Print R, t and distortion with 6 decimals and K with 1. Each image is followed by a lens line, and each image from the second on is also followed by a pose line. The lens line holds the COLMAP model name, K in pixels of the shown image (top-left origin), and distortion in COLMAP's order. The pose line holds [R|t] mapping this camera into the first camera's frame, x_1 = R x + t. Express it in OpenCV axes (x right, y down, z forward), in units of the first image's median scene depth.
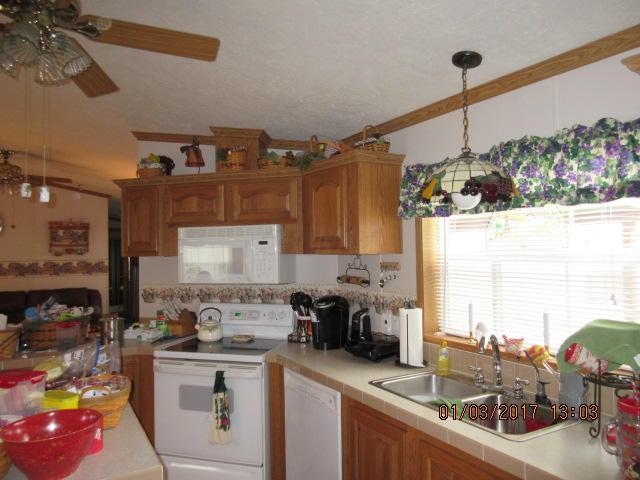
lens RADIAL K [[479.6, 0, 320.3], [0, 479.6, 240.4], [0, 0, 1]] dist [-0.003667, 0.002607]
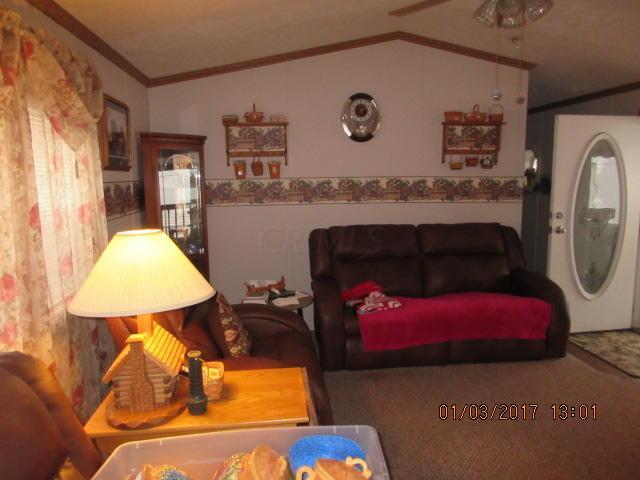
lens RADIAL K [[479.6, 0, 319.1], [0, 479.6, 236.3], [0, 0, 1]] dist [-0.003667, 0.002607]
pose [[0.924471, 0.061302, -0.376293, -0.465763], [-0.004861, 0.988804, 0.149142, 0.026002], [0.381223, -0.136048, 0.914418, 0.356223]]
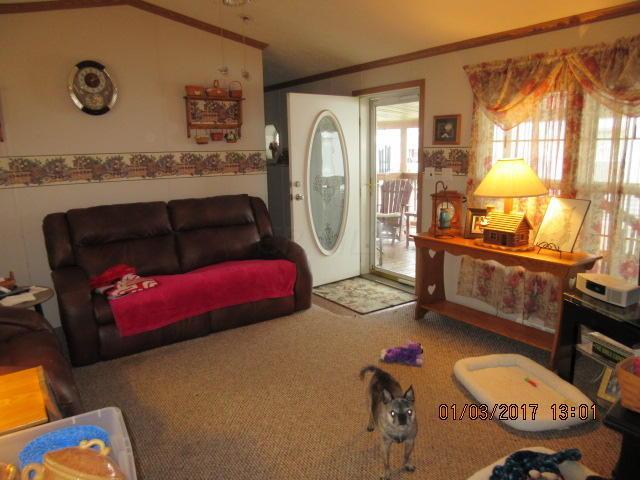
lens RADIAL K [[479.6, 0, 322.1], [0, 479.6, 236.0], [0, 0, 1]] dist [-0.003667, 0.002607]
pose [[0.994266, -0.022972, 0.104443, -0.453062], [0.001718, 0.979961, 0.199182, 0.025423], [-0.106925, -0.197860, 0.974381, 0.349605]]
